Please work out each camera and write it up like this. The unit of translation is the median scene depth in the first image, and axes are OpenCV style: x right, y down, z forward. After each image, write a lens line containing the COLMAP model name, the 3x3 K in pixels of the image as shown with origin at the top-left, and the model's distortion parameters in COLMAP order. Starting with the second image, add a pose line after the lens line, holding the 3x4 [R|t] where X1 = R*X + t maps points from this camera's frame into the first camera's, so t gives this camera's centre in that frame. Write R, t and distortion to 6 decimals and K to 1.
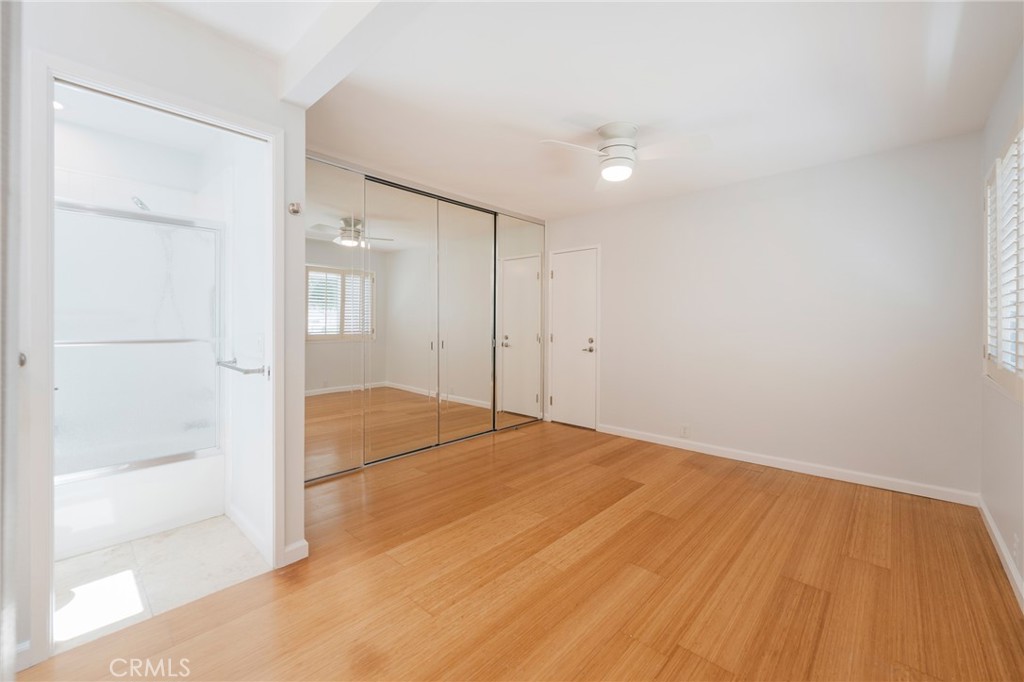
lens RADIAL K [[417.2, 0, 512.0], [0, 417.2, 341.0], [0, 0, 1]] dist [0.004300, 0.000171]
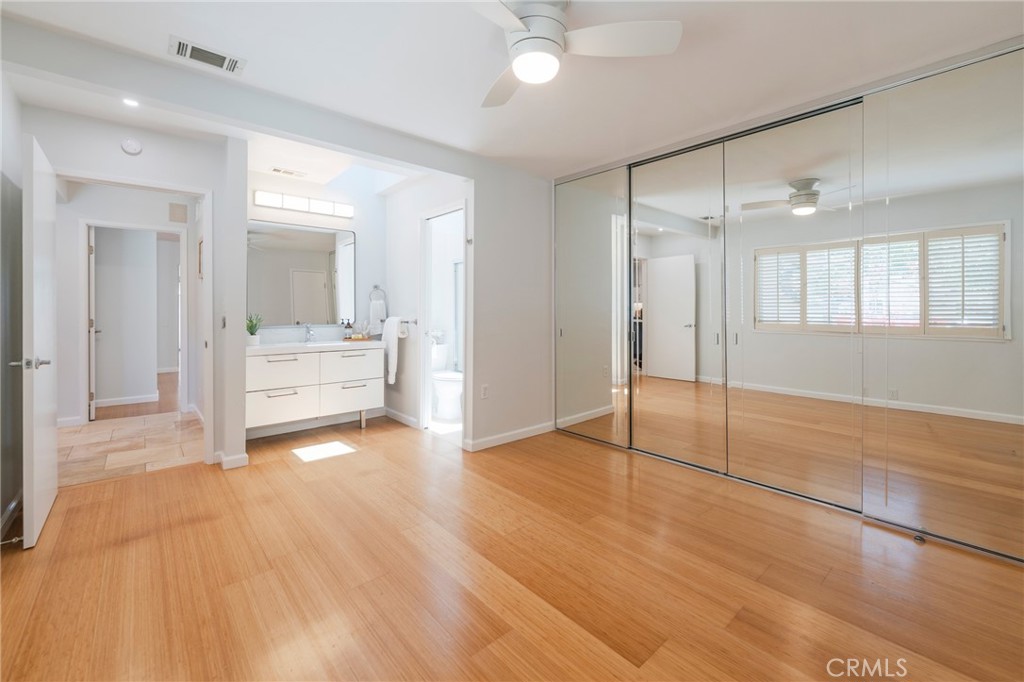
lens RADIAL K [[430.1, 0, 525.8], [0, 430.1, 306.9], [0, 0, 1]] dist [0.014082, -0.000385]
pose [[-0.098748, -0.012463, -0.995034, 1.007251], [-0.039241, 0.999193, -0.008620, -0.044719], [0.994338, 0.038195, -0.099157, 1.149015]]
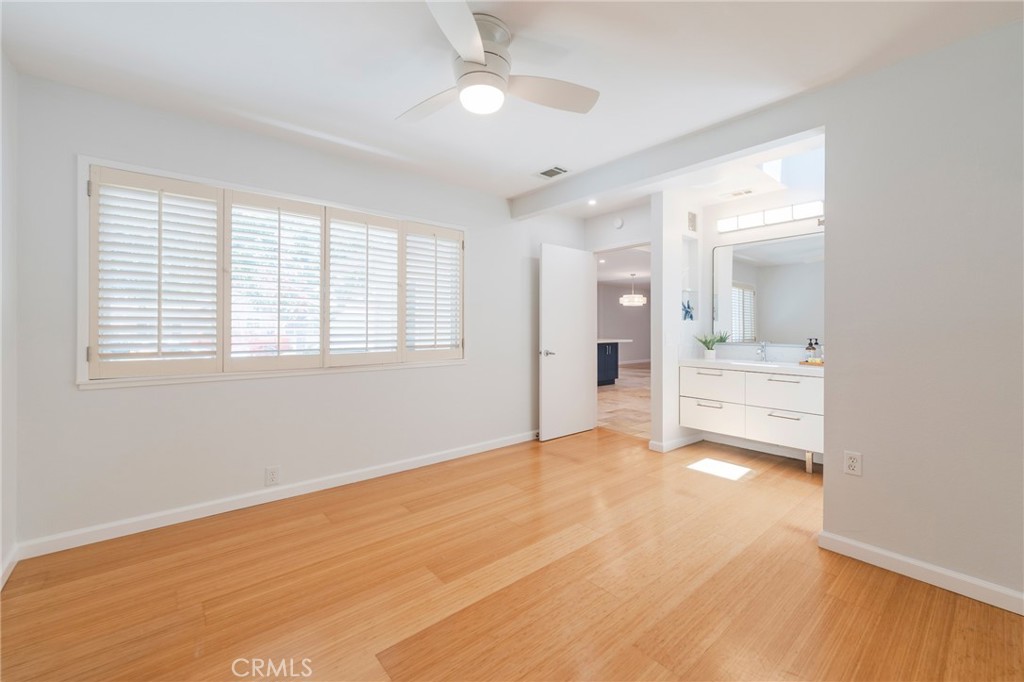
lens RADIAL K [[421.2, 0, 509.7], [0, 421.2, 321.5], [0, 0, 1]] dist [0.000002, -0.000013]
pose [[-0.990147, -0.008804, 0.139755, 0.124765], [-0.005439, 0.999686, 0.024441, -0.071461], [-0.139926, 0.023440, -0.989884, 1.832118]]
